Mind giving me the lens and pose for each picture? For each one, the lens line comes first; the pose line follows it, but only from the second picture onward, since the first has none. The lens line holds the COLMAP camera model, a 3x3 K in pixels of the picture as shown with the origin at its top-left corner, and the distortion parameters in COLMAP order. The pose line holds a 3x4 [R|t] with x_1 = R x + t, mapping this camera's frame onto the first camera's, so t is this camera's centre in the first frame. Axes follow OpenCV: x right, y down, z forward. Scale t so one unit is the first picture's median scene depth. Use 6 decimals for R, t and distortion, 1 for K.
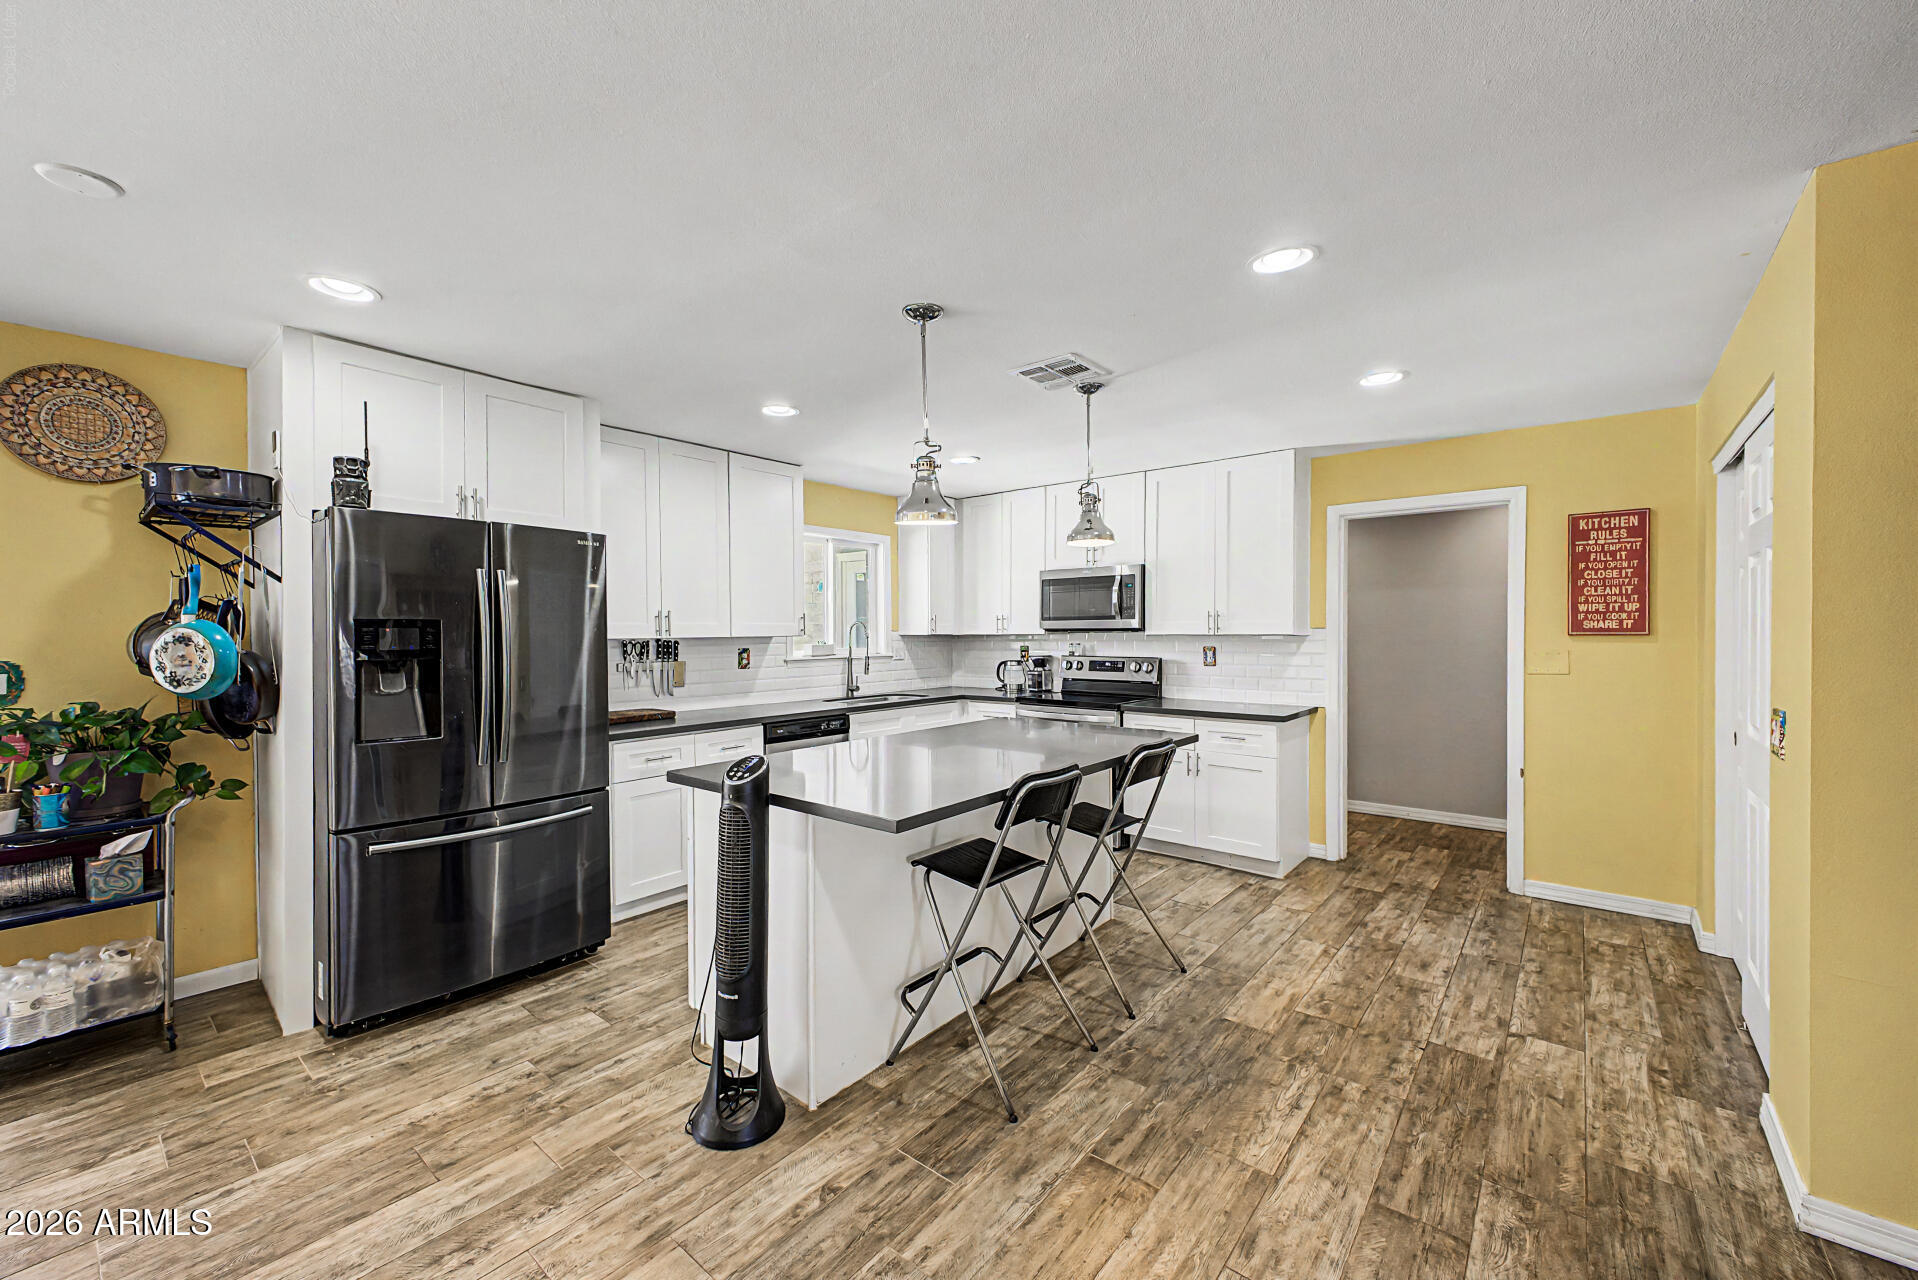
lens RADIAL K [[754.0, 0, 955.1], [0, 754.0, 633.7], [0, 0, 1]] dist [0.033255, -0.015086]
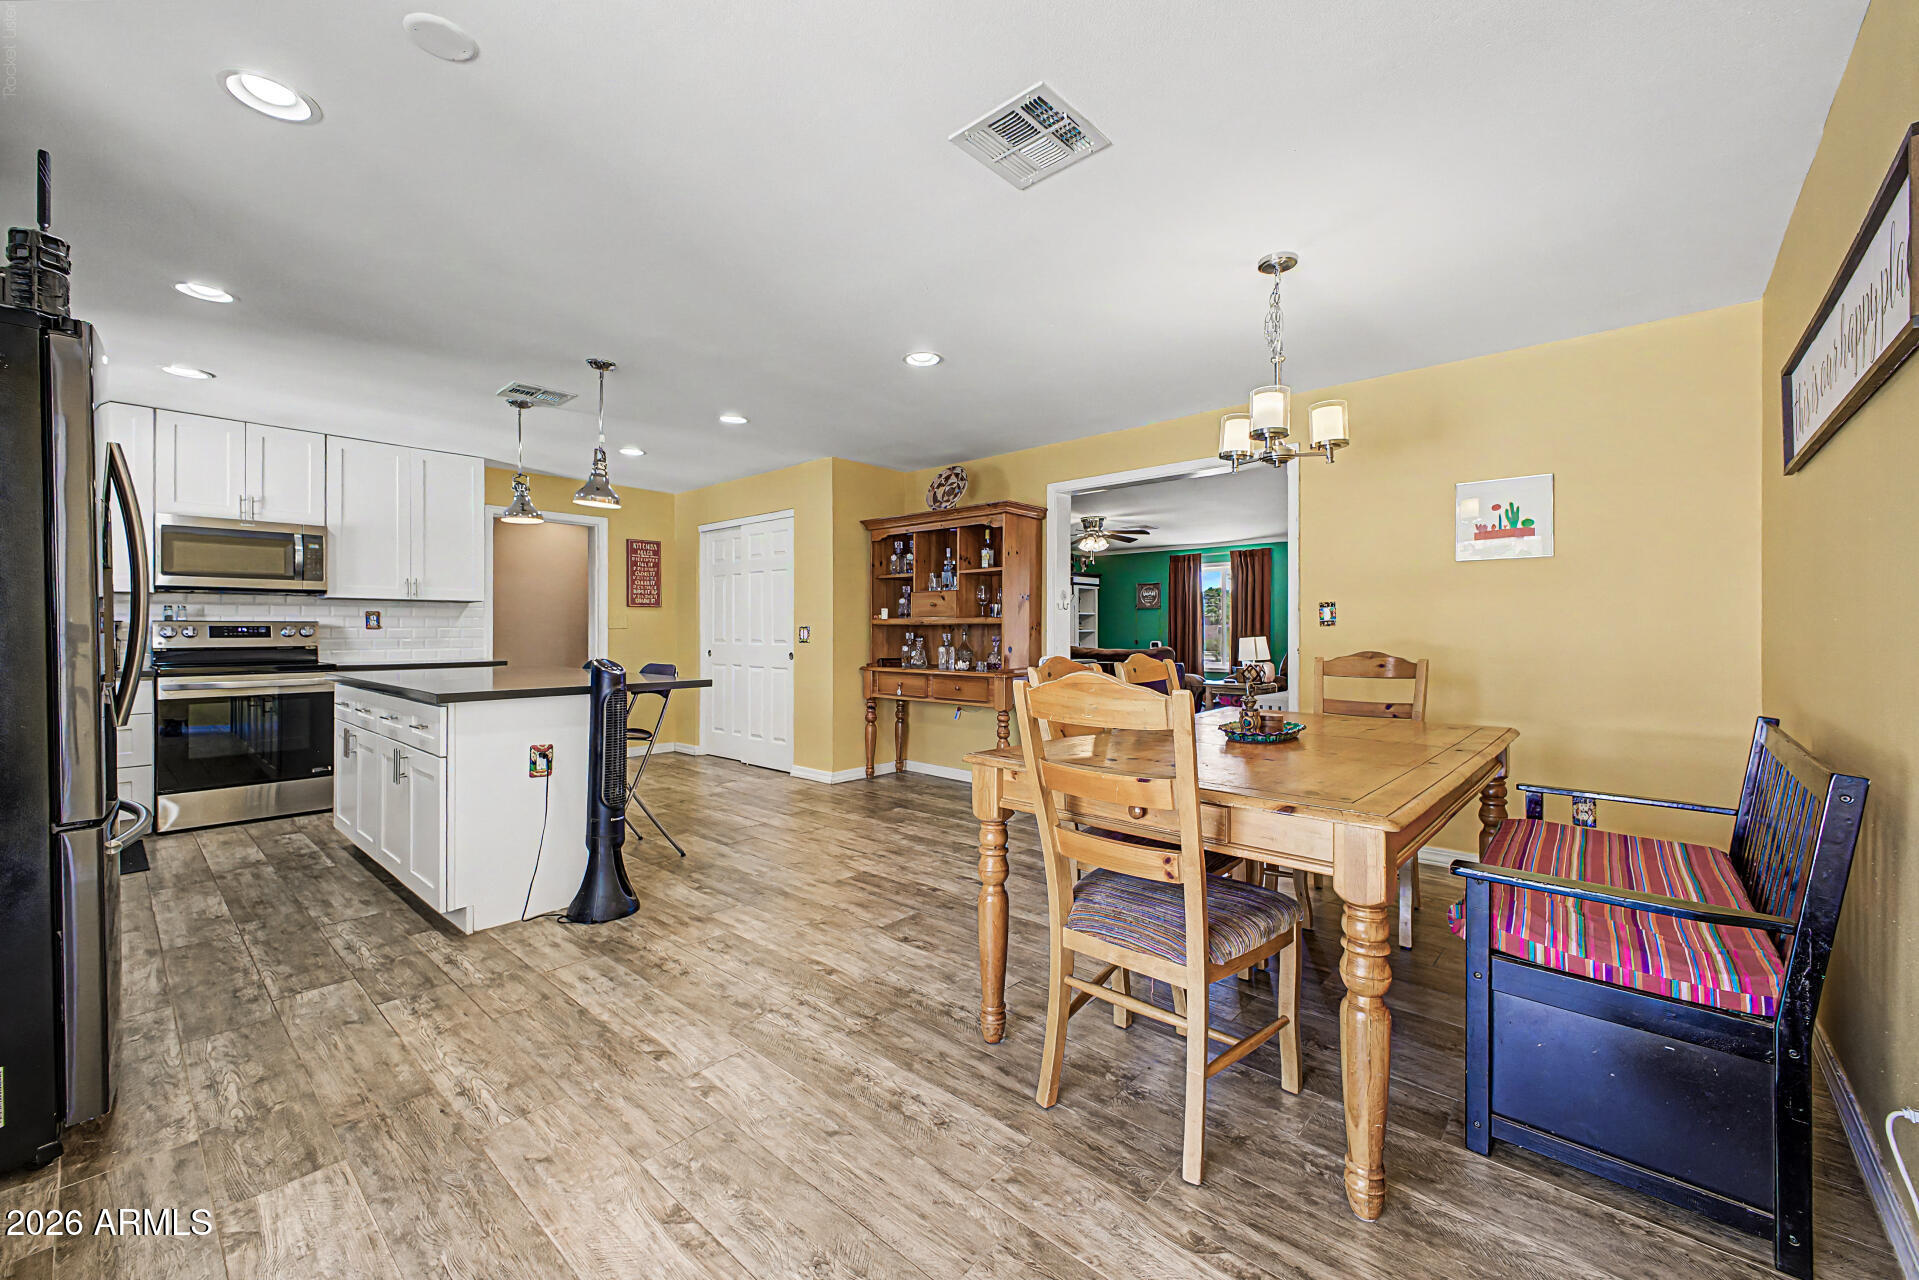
lens RADIAL K [[765.2, 0, 961.7], [0, 765.2, 627.1], [0, 0, 1]] dist [0.018013, -0.005050]
pose [[0.036444, 0.007136, 0.999310, -0.954098], [0.003810, 0.999966, -0.007279, 0.065982], [-0.999328, 0.004073, 0.036416, 0.156548]]
